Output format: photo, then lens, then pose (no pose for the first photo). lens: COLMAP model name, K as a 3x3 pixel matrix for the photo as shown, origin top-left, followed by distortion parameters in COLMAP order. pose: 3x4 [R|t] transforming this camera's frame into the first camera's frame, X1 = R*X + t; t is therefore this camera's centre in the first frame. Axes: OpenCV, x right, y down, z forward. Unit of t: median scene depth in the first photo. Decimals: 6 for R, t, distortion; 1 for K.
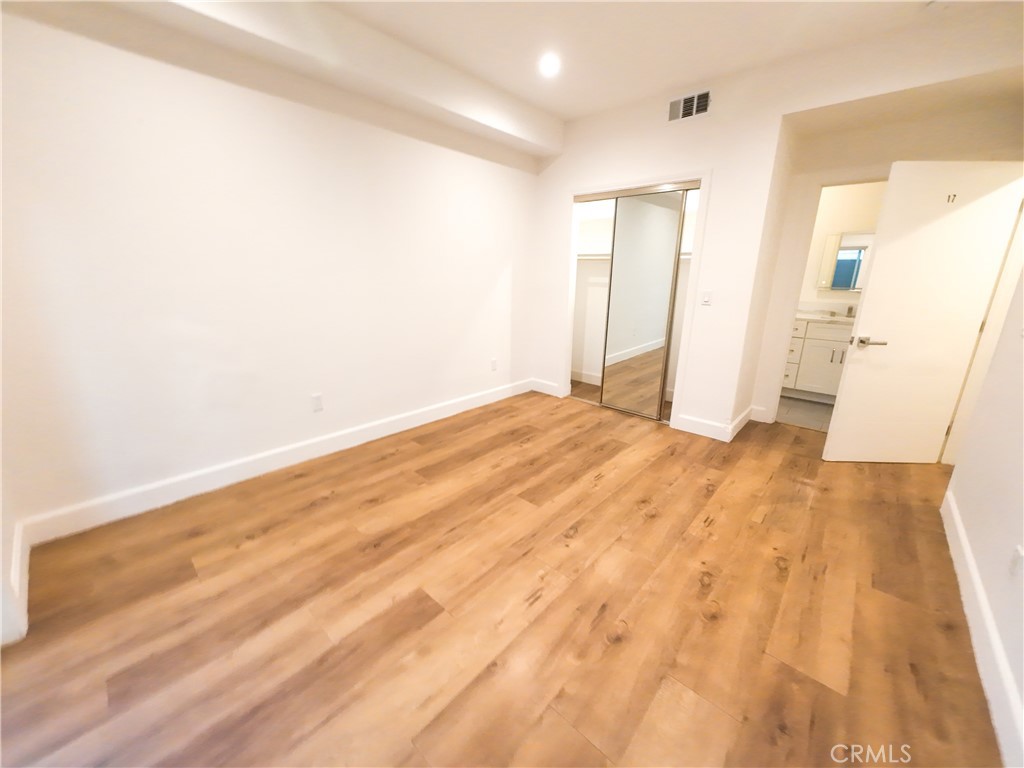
lens RADIAL K [[393.8, 0, 513.8], [0, 393.8, 384.0], [0, 0, 1]] dist [-0.007774, 0.002779]
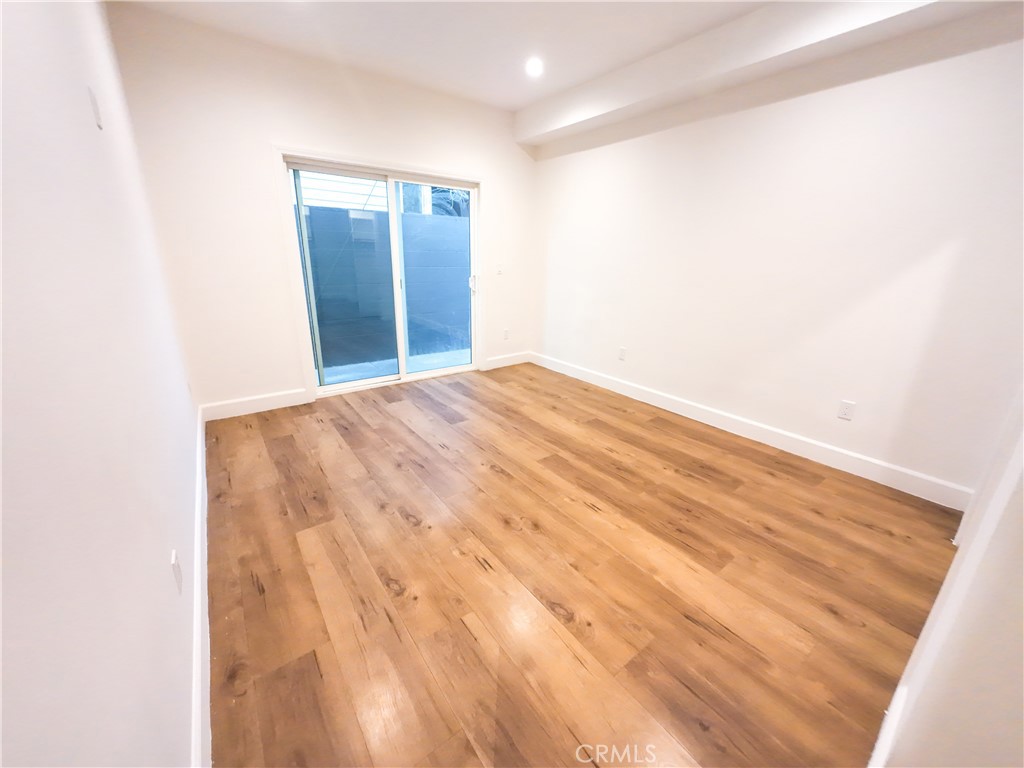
lens RADIAL K [[393.8, 0, 513.8], [0, 393.8, 384.0], [0, 0, 1]] dist [-0.007774, 0.002779]
pose [[-0.187698, 0.285945, -0.939683, 1.058943], [-0.288228, 0.898535, 0.330997, -0.240853], [0.938986, 0.332970, -0.086236, 0.942986]]
